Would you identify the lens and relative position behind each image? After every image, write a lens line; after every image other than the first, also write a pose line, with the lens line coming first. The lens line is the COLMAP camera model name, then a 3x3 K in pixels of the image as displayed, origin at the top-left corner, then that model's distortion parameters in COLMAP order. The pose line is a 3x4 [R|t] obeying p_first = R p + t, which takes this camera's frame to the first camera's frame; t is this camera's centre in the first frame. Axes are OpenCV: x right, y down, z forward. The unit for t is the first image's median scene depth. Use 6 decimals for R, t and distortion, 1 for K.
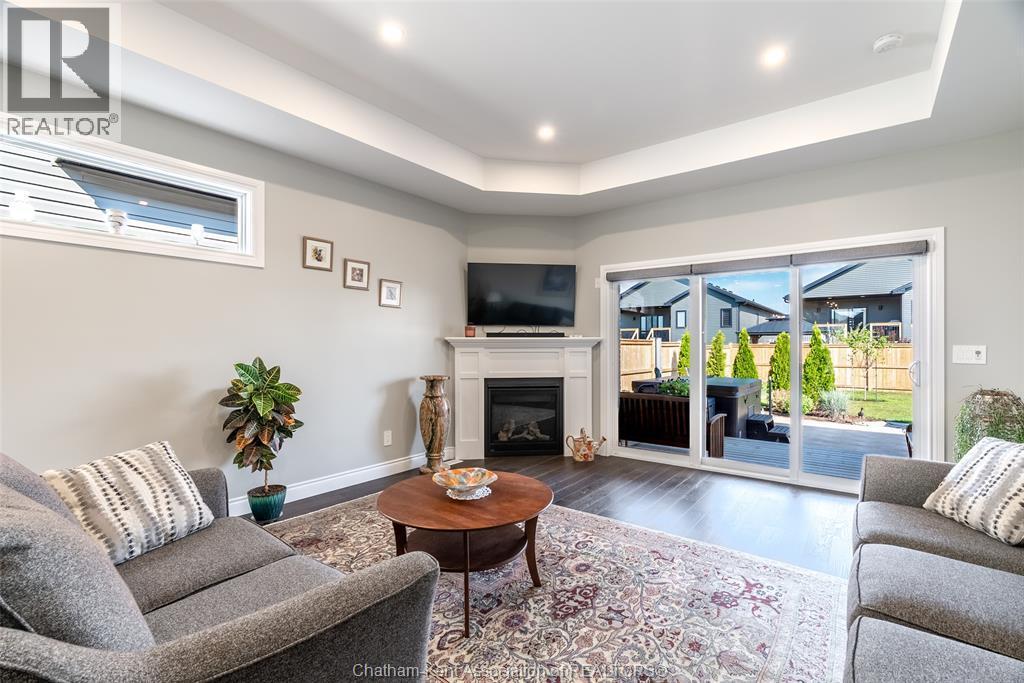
lens RADIAL K [[461.1, 0, 511.8], [0, 461.1, 347.1], [0, 0, 1]] dist [-0.008885, 0.000161]
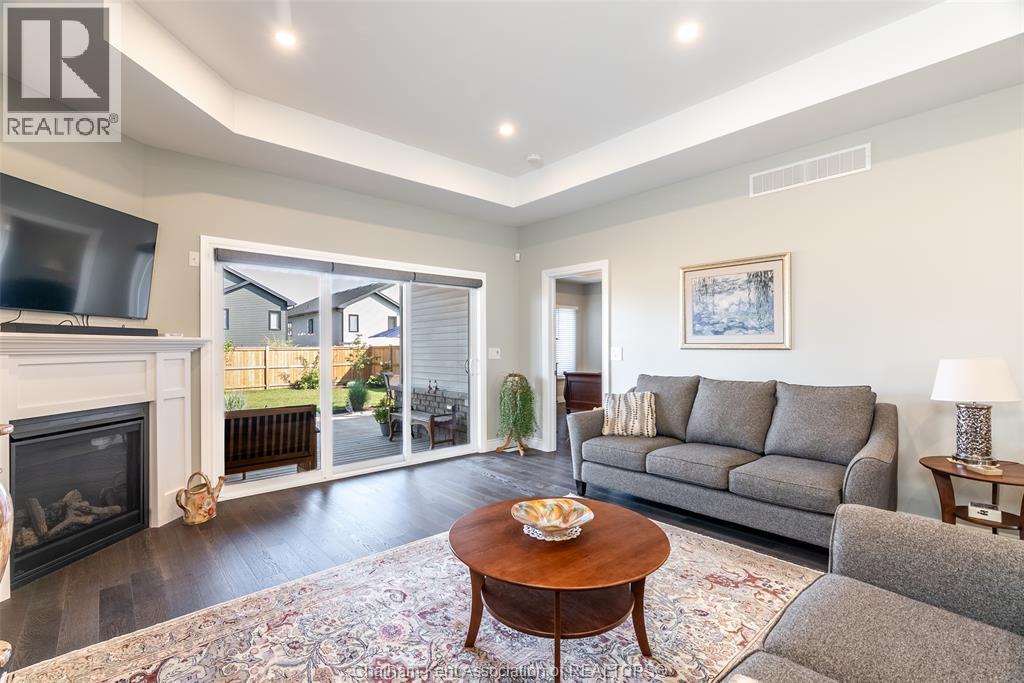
lens RADIAL K [[461.1, 0, 511.8], [0, 461.1, 347.1], [0, 0, 1]] dist [-0.008885, 0.000161]
pose [[0.177813, -0.001153, 0.984064, -0.411484], [0.006641, 0.999978, -0.000028, -0.003654], [-0.984042, 0.006540, 0.177817, 0.420839]]
